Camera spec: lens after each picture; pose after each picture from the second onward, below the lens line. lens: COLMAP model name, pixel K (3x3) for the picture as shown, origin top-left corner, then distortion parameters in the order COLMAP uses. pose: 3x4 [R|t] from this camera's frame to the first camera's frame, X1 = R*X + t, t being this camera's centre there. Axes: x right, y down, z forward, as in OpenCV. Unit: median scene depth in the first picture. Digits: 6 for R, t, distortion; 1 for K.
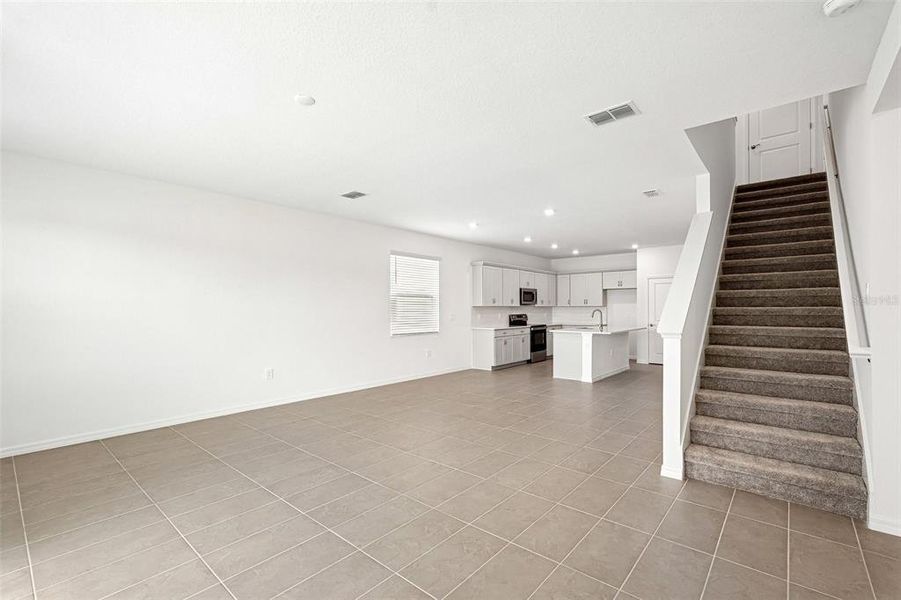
lens RADIAL K [[397.8, 0, 452.2], [0, 397.8, 287.6], [0, 0, 1]] dist [-0.000895, 0.000144]
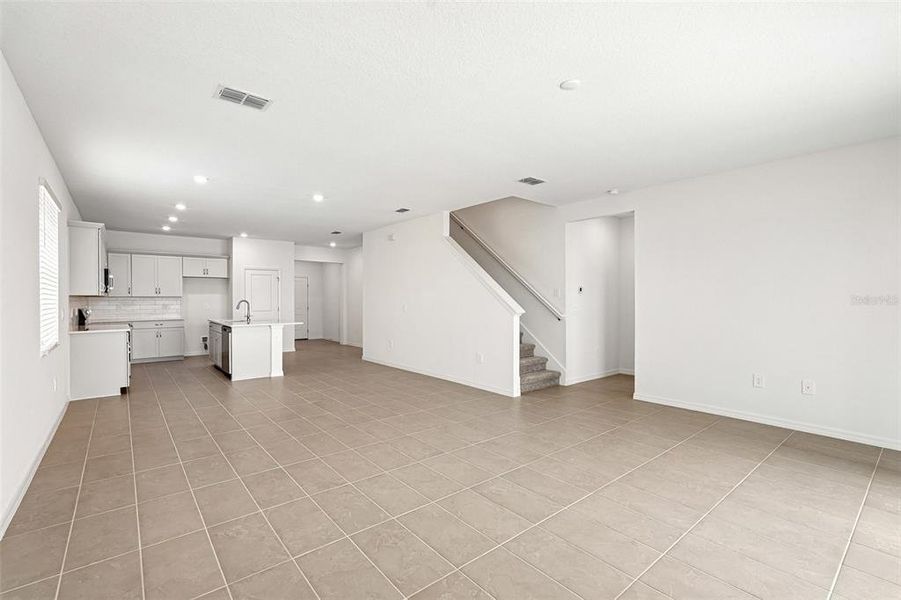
lens RADIAL K [[397.8, 0, 452.2], [0, 397.8, 287.6], [0, 0, 1]] dist [-0.000895, 0.000144]
pose [[0.173336, 0.030649, 0.984386, -0.529864], [-0.051446, 0.998433, -0.022027, 0.024554], [-0.983518, -0.046824, 0.174641, 0.429377]]
